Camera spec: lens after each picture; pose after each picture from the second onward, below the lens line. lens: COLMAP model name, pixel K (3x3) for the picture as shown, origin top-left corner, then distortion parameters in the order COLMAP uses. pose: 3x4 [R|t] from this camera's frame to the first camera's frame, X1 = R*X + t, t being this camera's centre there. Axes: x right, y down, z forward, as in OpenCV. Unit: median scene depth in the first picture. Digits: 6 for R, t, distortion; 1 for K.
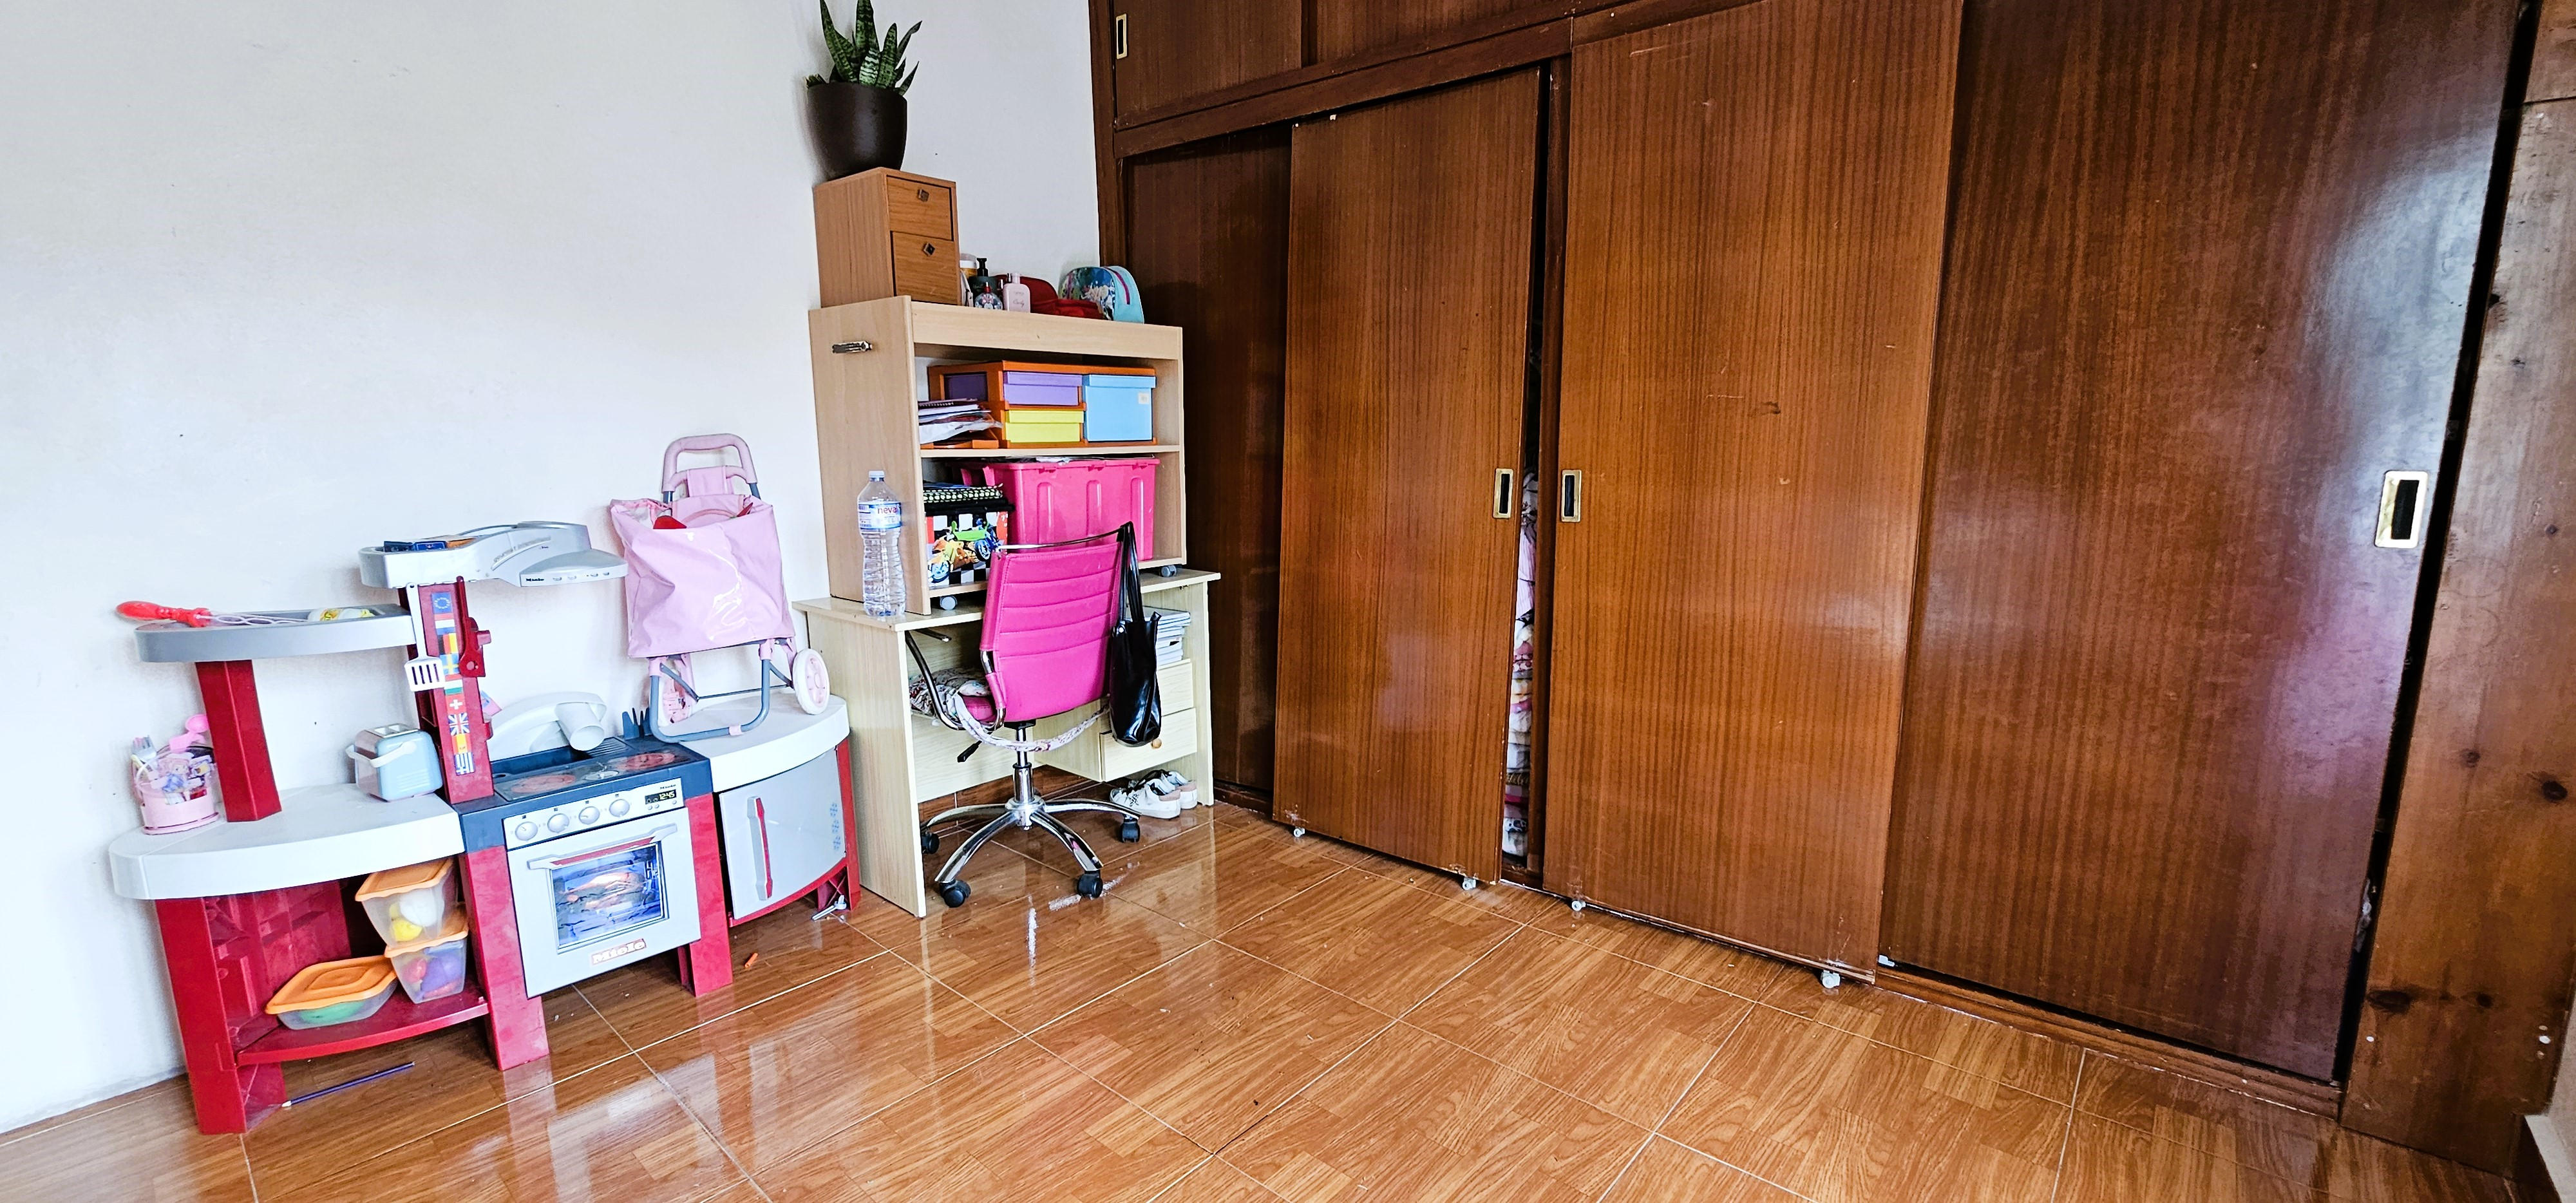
lens RADIAL K [[1060.9, 0, 1284.8], [0, 1060.9, 609.2], [0, 0, 1]] dist [-0.001440, -0.000200]
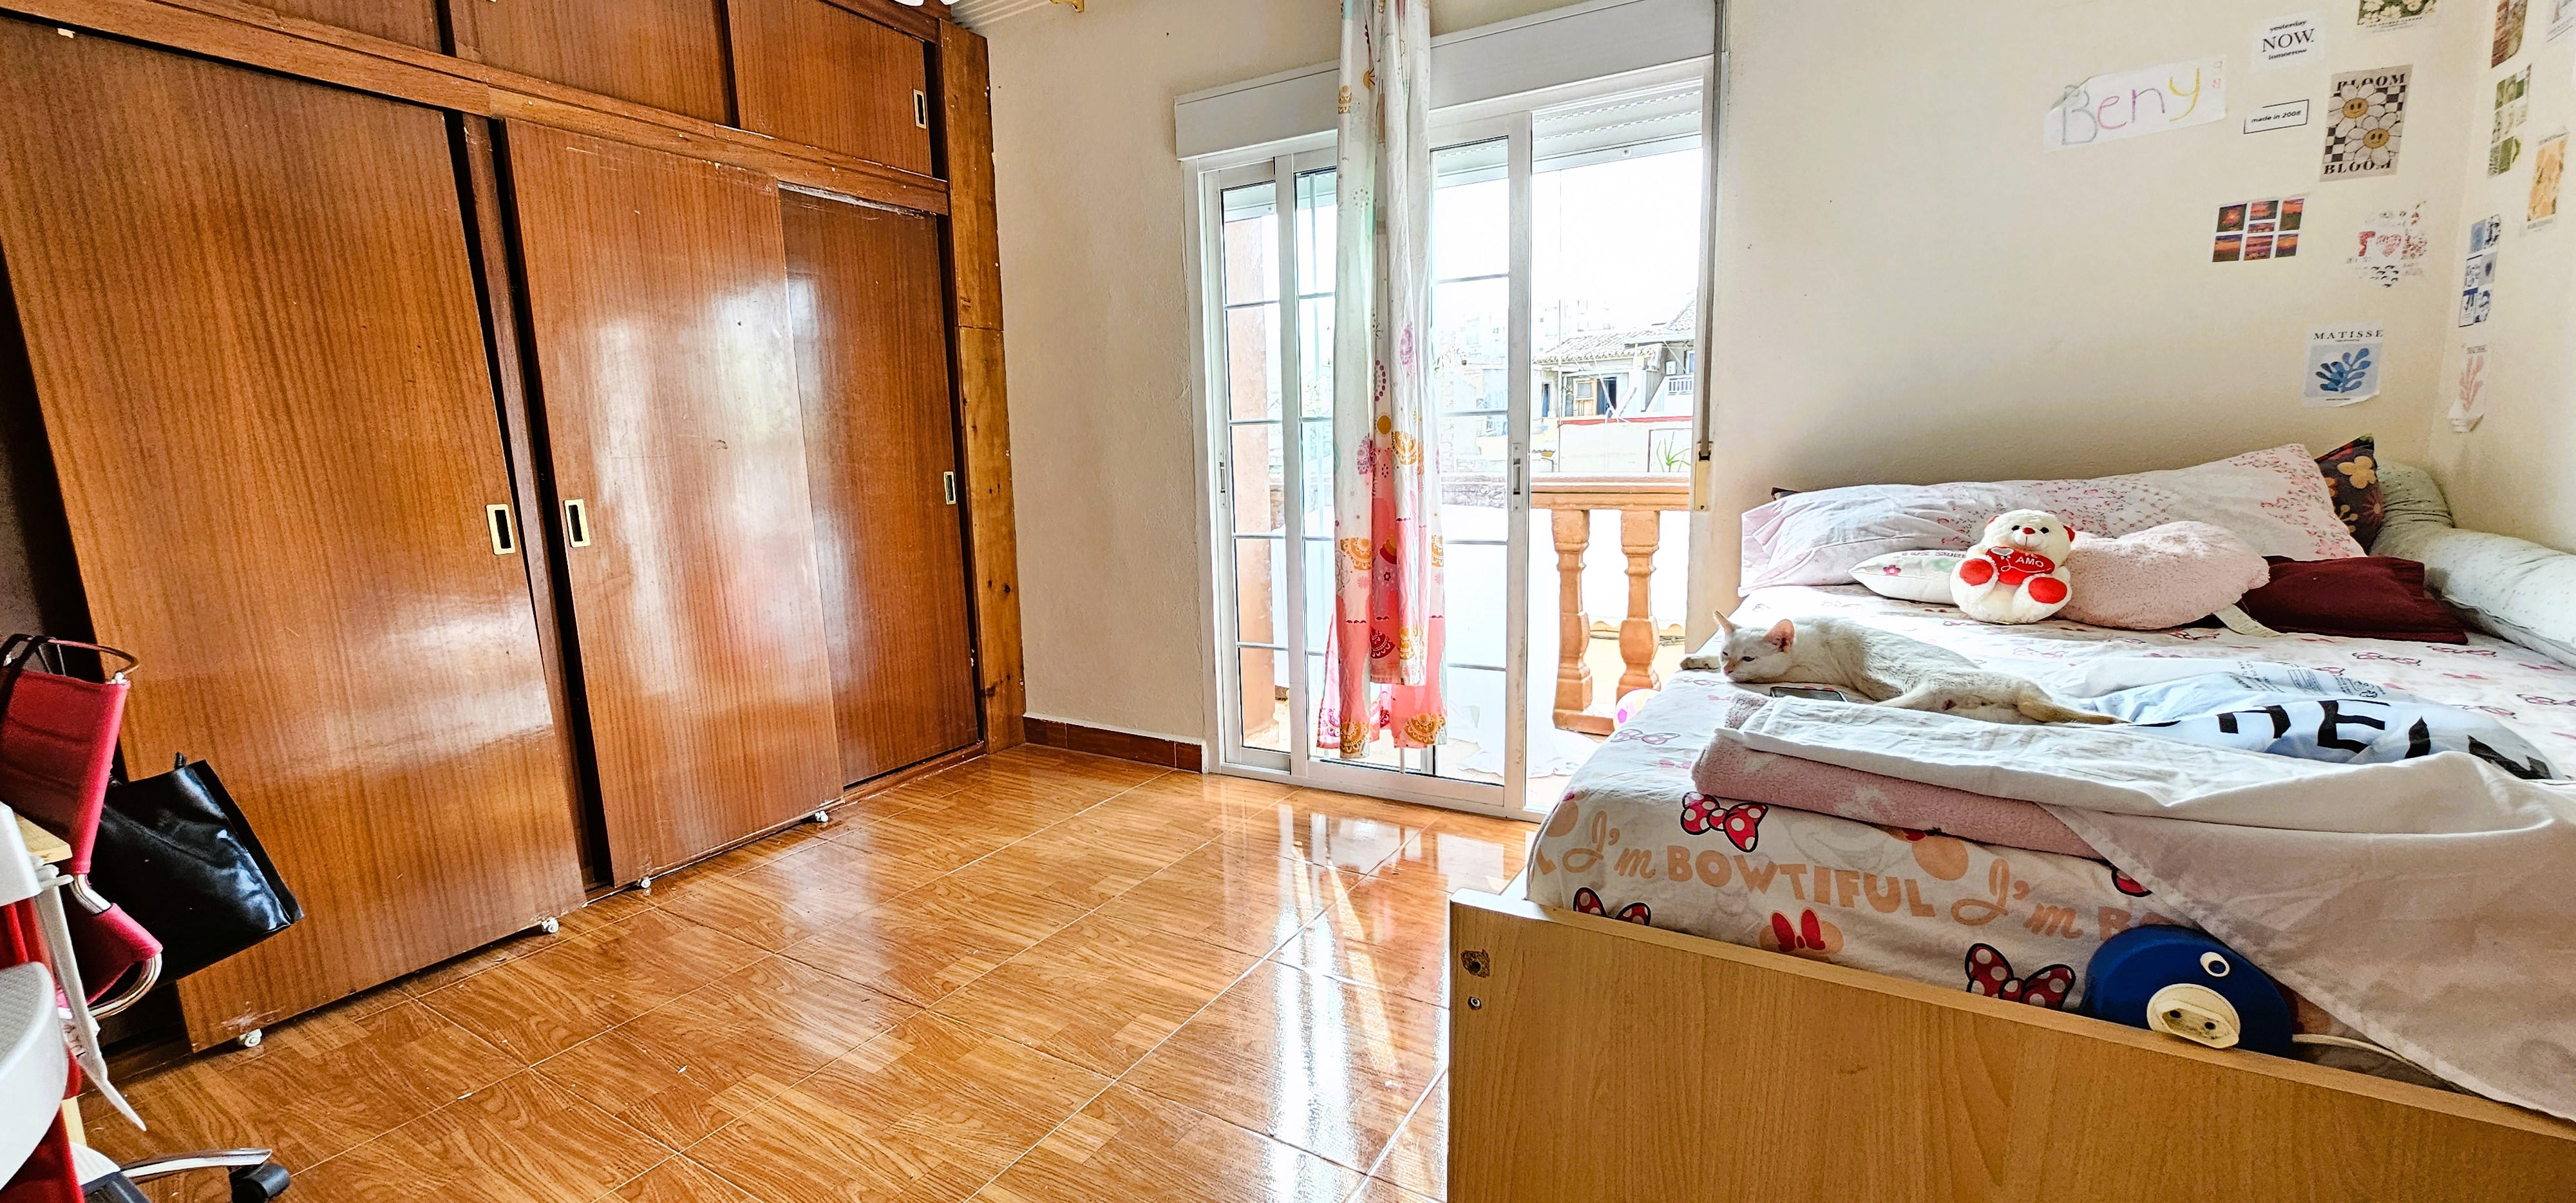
lens RADIAL K [[1044.2, 0, 1285.4], [0, 1044.2, 608.4], [0, 0, 1]] dist [-0.002294, -0.000663]
pose [[-0.177470, -0.143174, 0.973656, -0.928798], [0.196388, 0.964309, 0.177595, -0.069200], [-0.964332, 0.222733, -0.143018, 0.458899]]
